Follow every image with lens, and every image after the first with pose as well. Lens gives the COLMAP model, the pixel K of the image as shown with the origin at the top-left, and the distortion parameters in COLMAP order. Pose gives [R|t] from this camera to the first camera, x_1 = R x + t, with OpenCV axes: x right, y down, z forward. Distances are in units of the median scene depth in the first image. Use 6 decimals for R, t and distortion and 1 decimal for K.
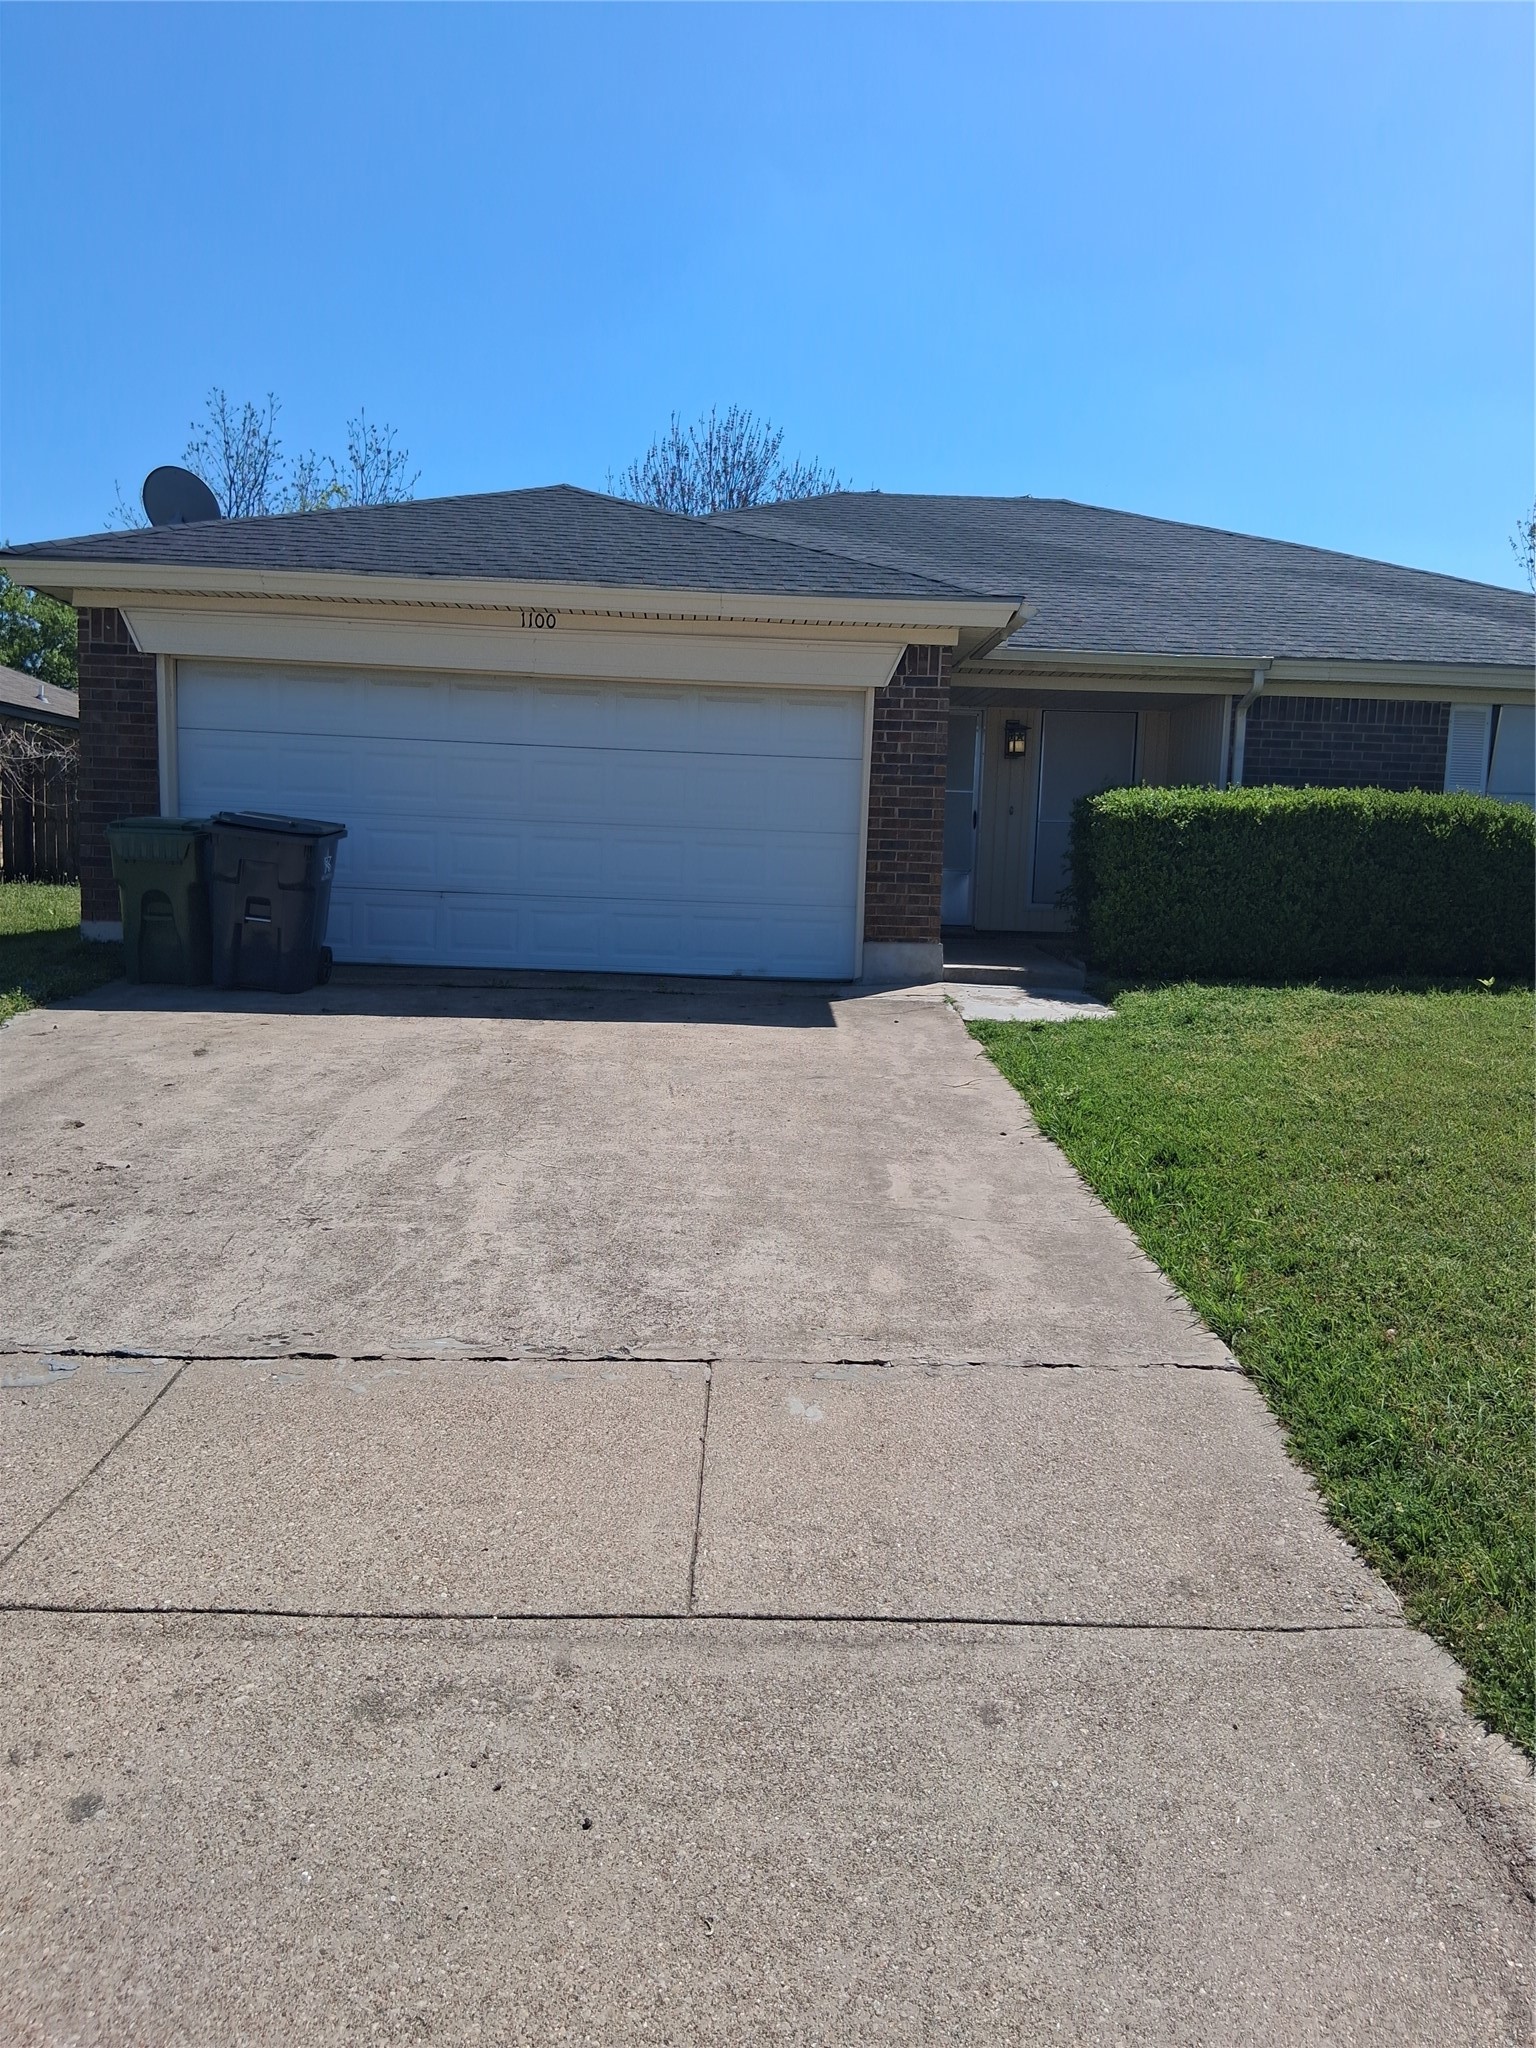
lens RADIAL K [[1547.7, 0, 757.4], [0, 1547.7, 1038.5], [0, 0, 1]] dist [0.076125, -0.100915]
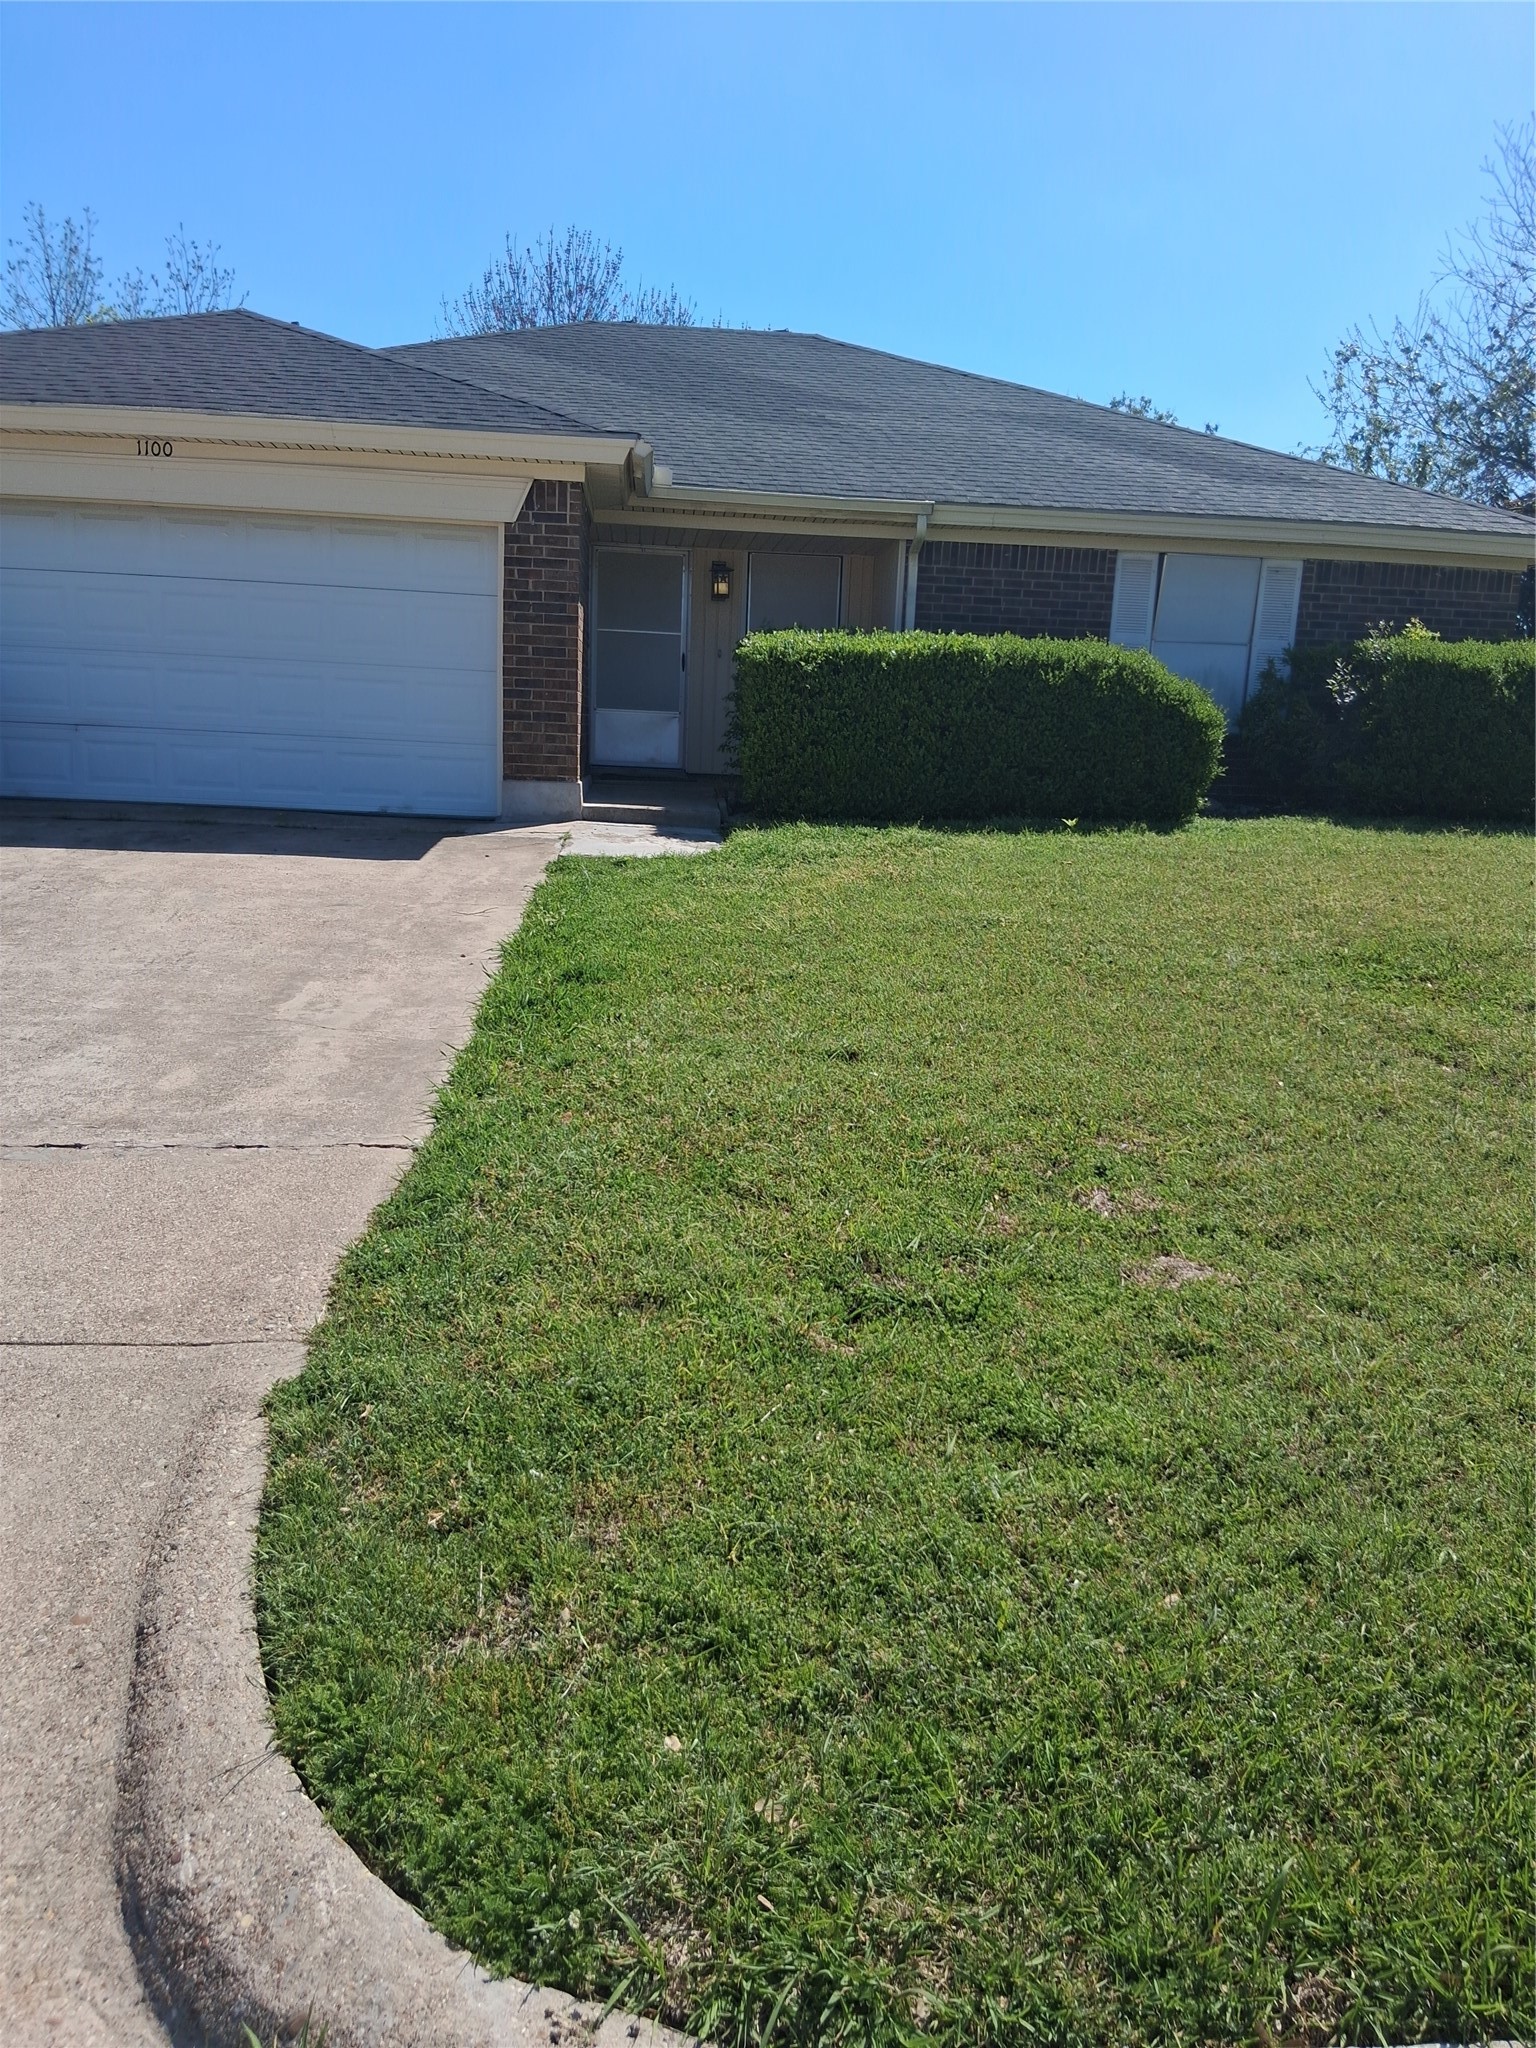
lens RADIAL K [[1547.7, 0, 873.4], [0, 1547.7, 1063.2], [0, 0, 1]] dist [0.076125, -0.100915]
pose [[0.998833, -0.002867, 0.048217, 0.263965], [-0.002242, 0.994410, 0.105560, 0.014713], [-0.048250, -0.105545, 0.993243, -0.054646]]
